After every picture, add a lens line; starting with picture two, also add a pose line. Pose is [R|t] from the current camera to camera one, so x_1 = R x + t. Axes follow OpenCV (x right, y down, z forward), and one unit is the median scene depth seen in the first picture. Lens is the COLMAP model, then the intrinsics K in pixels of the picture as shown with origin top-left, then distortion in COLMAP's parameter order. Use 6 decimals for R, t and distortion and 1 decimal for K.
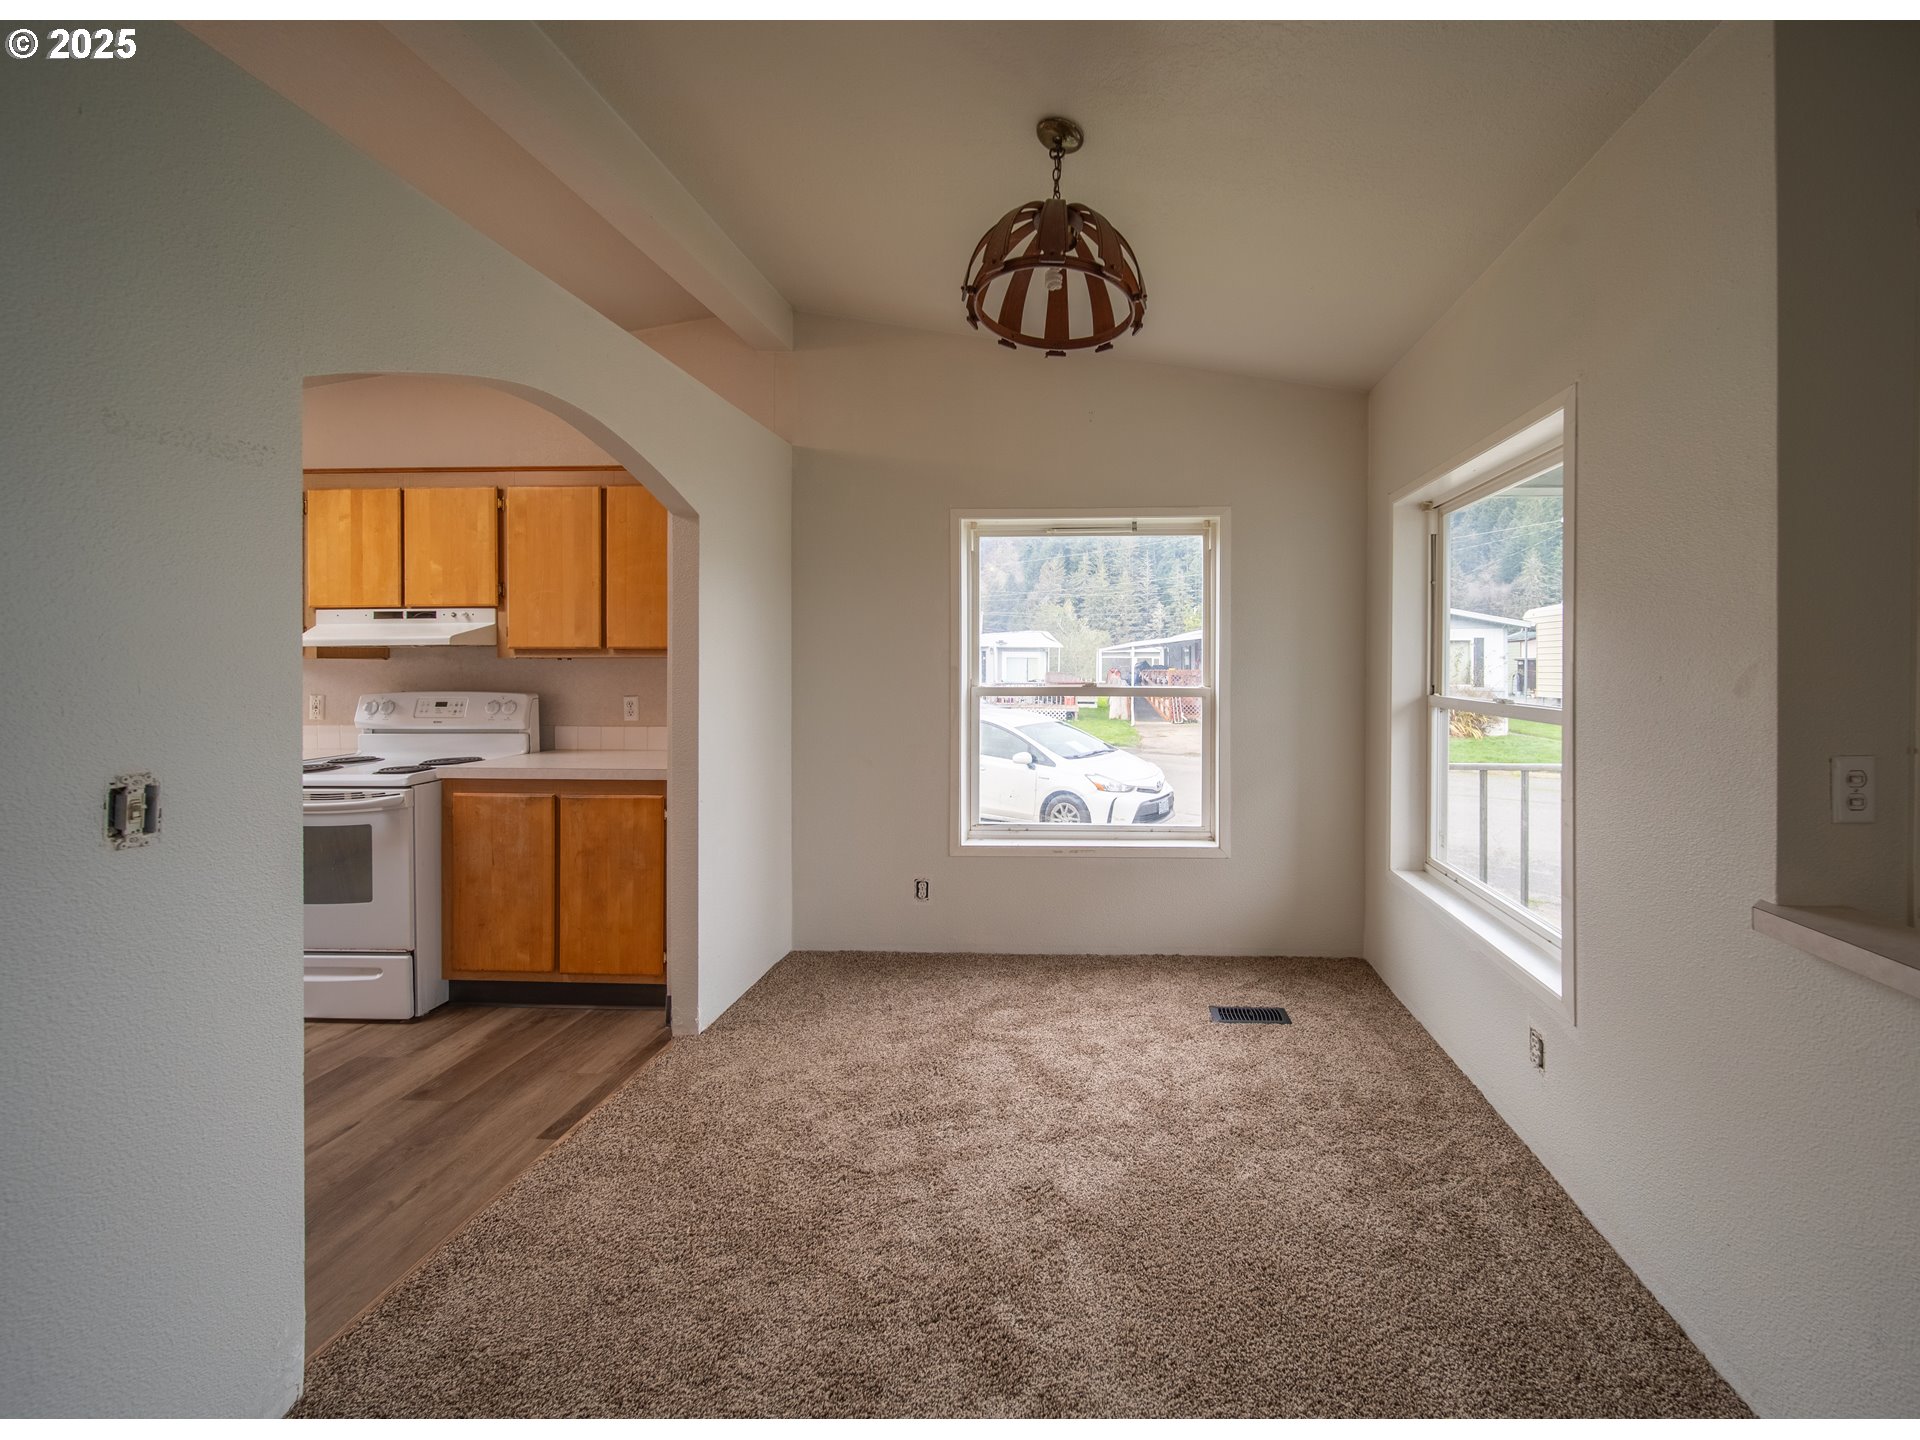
lens RADIAL K [[750.4, 0, 1067.7], [0, 750.4, 660.1], [0, 0, 1]] dist [0.003785, 0.000307]
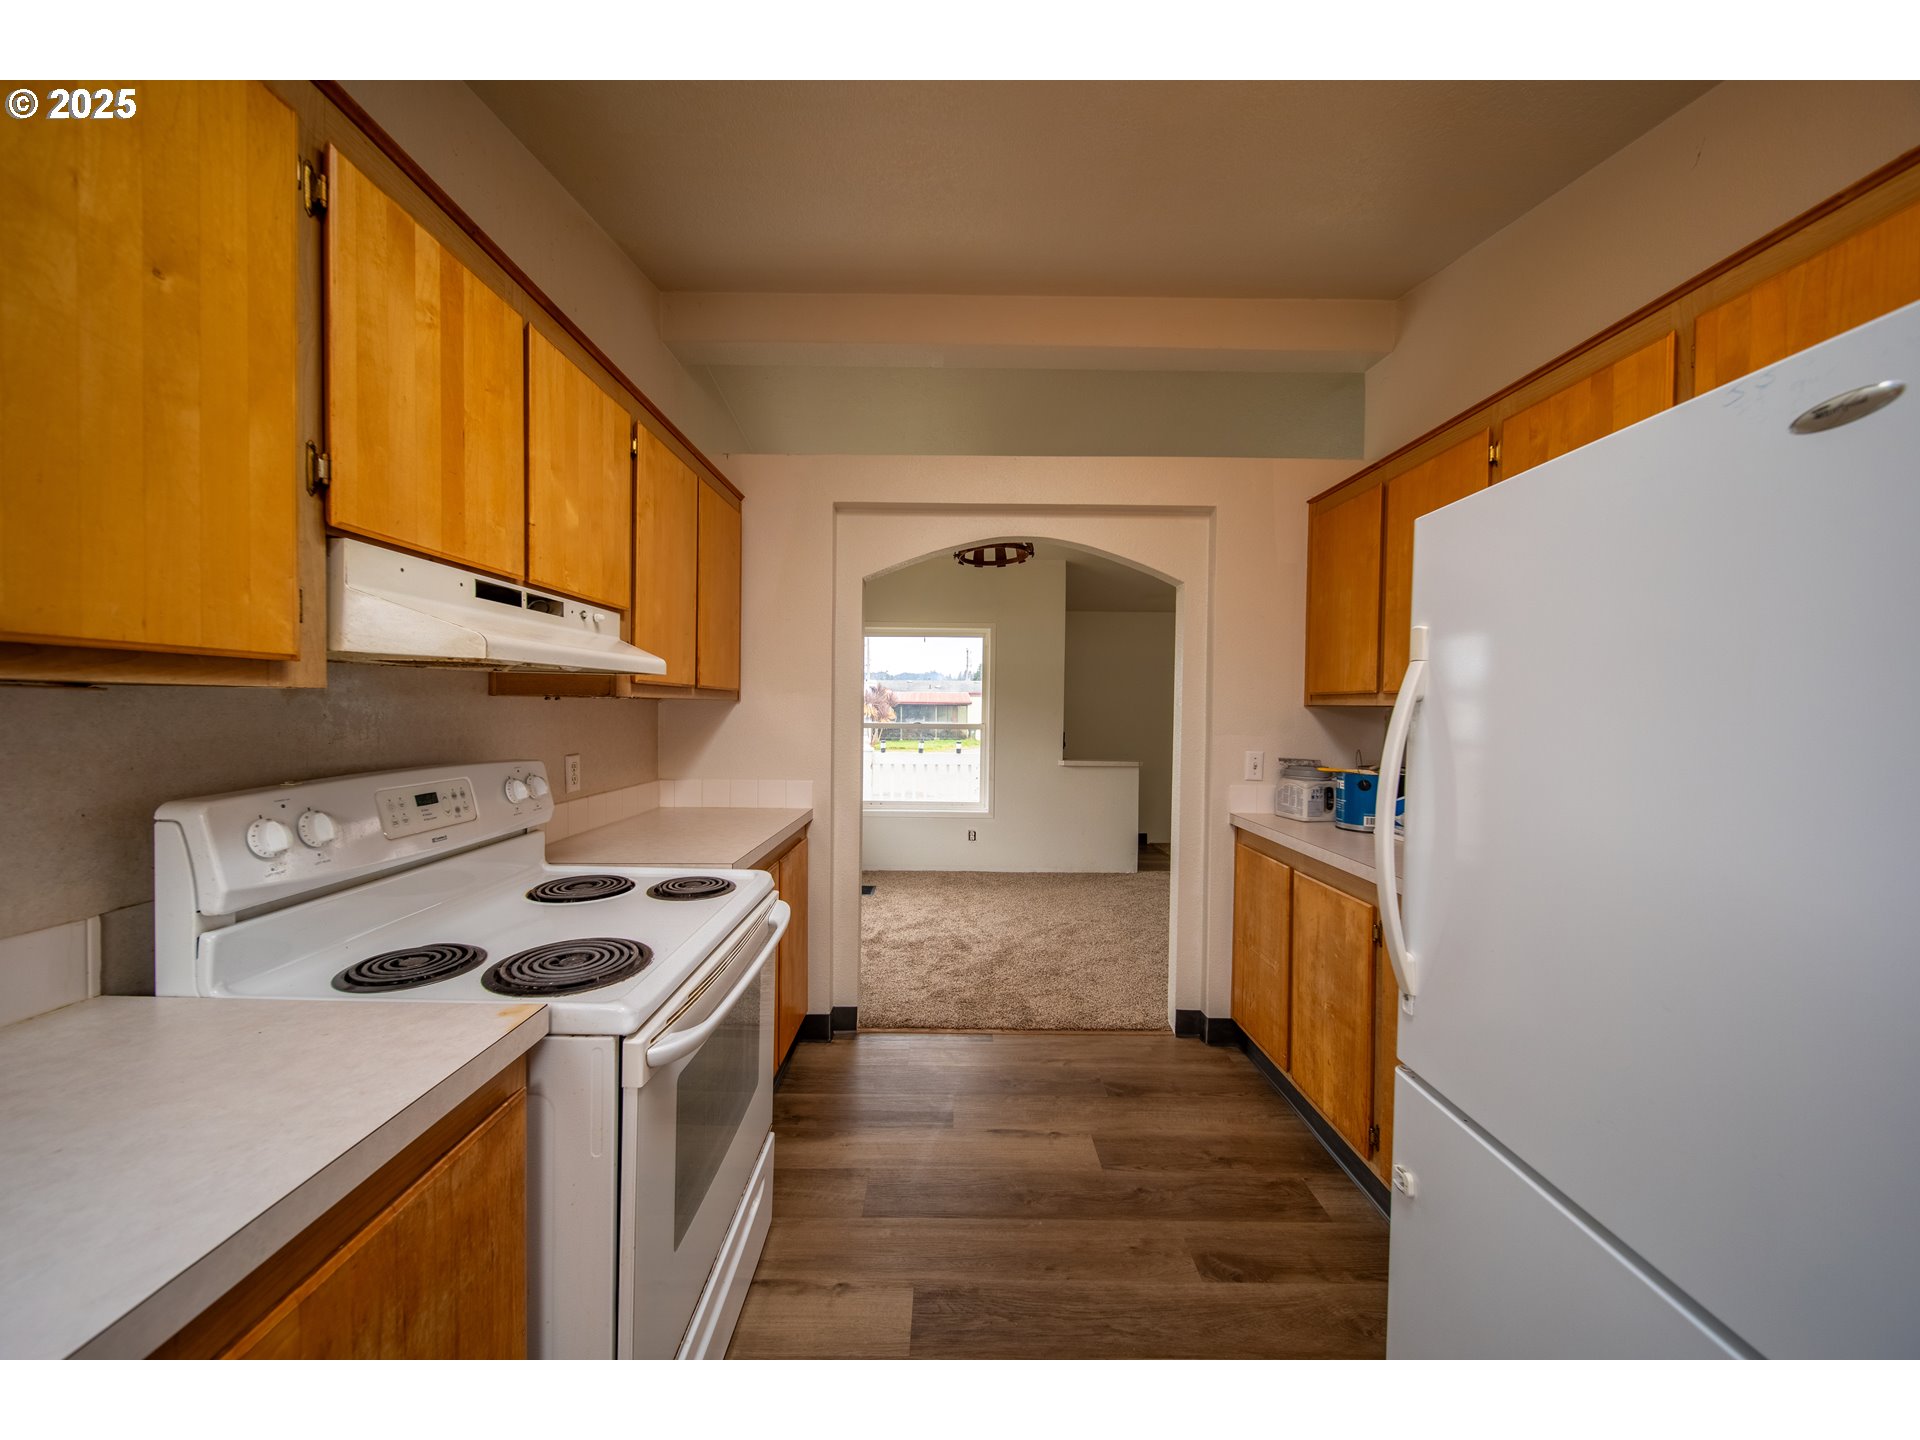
lens RADIAL K [[664.9, 0, 957.5], [0, 664.9, 716.4], [0, 0, 1]] dist [-0.003039, -0.000189]
pose [[-0.044110, -0.013607, 0.998934, -1.299265], [-0.007417, 0.999884, 0.013293, 0.003936], [-0.998999, -0.006822, -0.044206, 0.752584]]
